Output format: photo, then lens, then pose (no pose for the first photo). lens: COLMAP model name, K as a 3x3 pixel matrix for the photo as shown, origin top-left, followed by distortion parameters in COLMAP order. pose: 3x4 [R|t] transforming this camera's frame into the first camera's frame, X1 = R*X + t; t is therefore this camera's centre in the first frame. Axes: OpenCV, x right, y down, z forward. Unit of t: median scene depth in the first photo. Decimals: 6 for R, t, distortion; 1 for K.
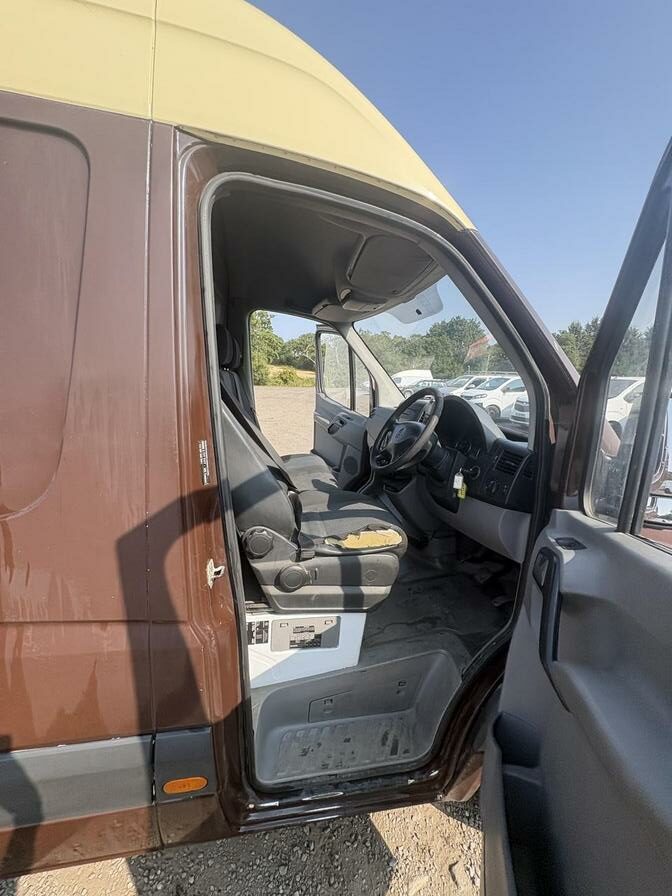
lens RADIAL K [[356.6, 0, 334.8], [0, 356.6, 447.6], [0, 0, 1]] dist [-0.000245, 0.000327]
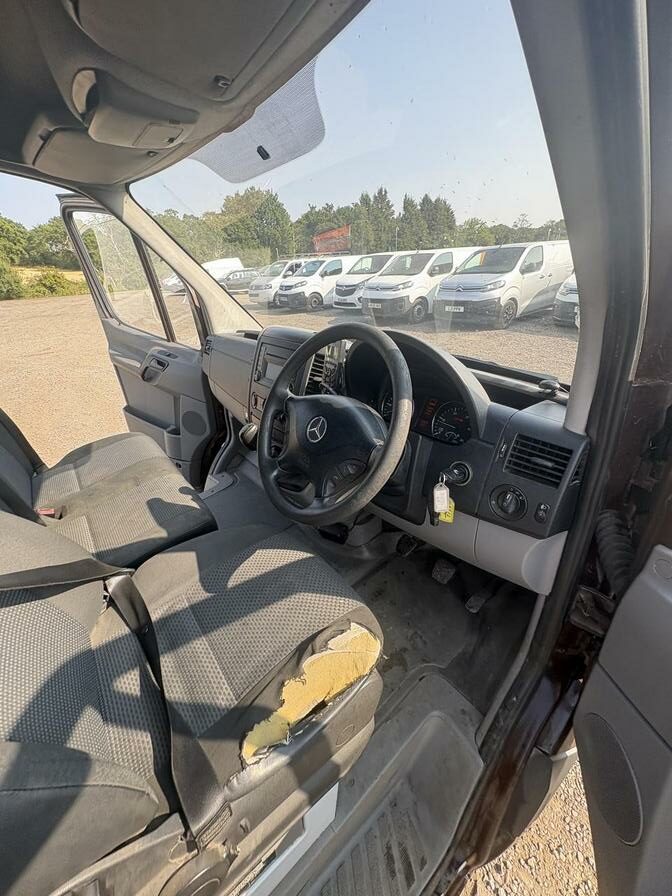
lens RADIAL K [[356.6, 0, 334.8], [0, 356.6, 447.6], [0, 0, 1]] dist [-0.000245, 0.000327]
pose [[0.876894, -0.288170, 0.384728, 0.004015], [0.172003, 0.935490, 0.308664, -0.082904], [-0.448857, -0.204491, 0.869891, 0.280422]]
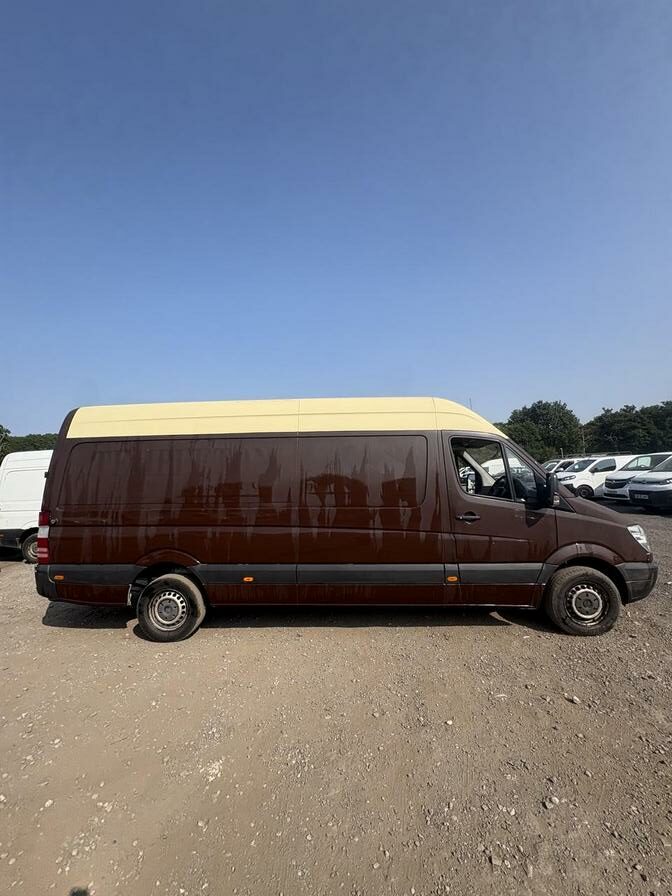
lens RADIAL K [[356.6, 0, 334.8], [0, 356.6, 447.6], [0, 0, 1]] dist [-0.000245, 0.000327]
pose [[0.971798, -0.093477, -0.216497, -0.221386], [0.032652, 0.962574, -0.269044, 0.190445], [0.233544, 0.254388, 0.938480, -1.111222]]
